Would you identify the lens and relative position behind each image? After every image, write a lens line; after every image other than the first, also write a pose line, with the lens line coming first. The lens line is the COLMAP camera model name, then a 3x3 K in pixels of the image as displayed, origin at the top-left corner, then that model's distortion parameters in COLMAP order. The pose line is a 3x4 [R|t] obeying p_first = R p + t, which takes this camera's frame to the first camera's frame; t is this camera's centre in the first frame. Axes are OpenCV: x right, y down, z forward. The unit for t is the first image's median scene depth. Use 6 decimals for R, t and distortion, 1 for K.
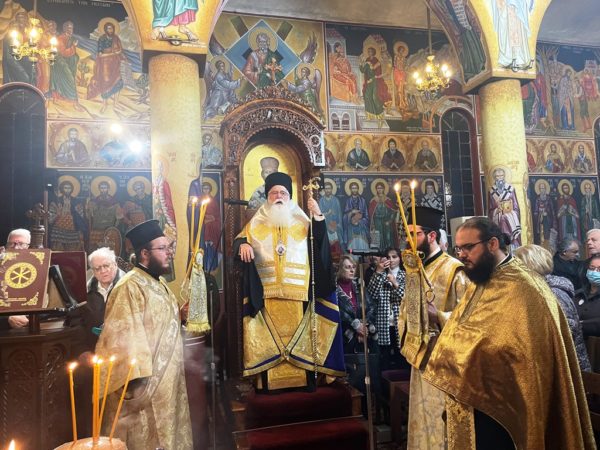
lens RADIAL K [[458.9, 0, 291.8], [0, 458.9, 218.4], [0, 0, 1]] dist [0.093054, -0.123731]
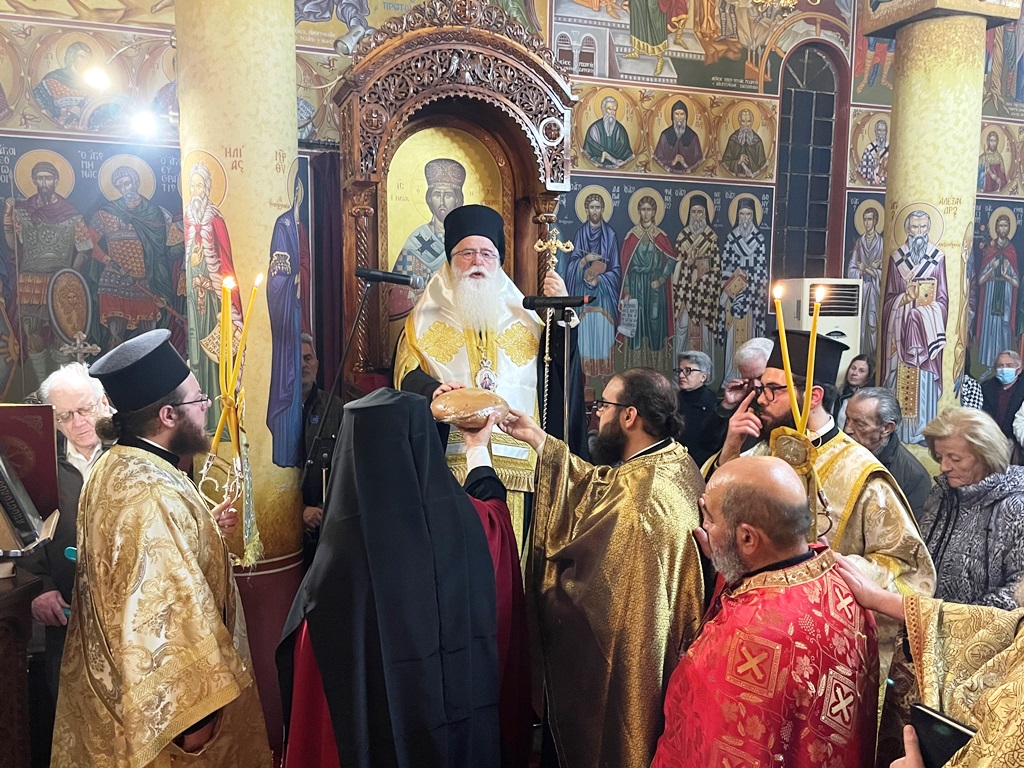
lens RADIAL K [[915.1, 0, 508.9], [0, 915.1, 396.8], [0, 0, 1]] dist [0.084545, -0.110582]
pose [[0.993478, 0.038040, 0.107490, -0.066381], [-0.058458, 0.979313, 0.193723, -0.074587], [-0.097897, -0.198744, 0.975150, 0.065547]]
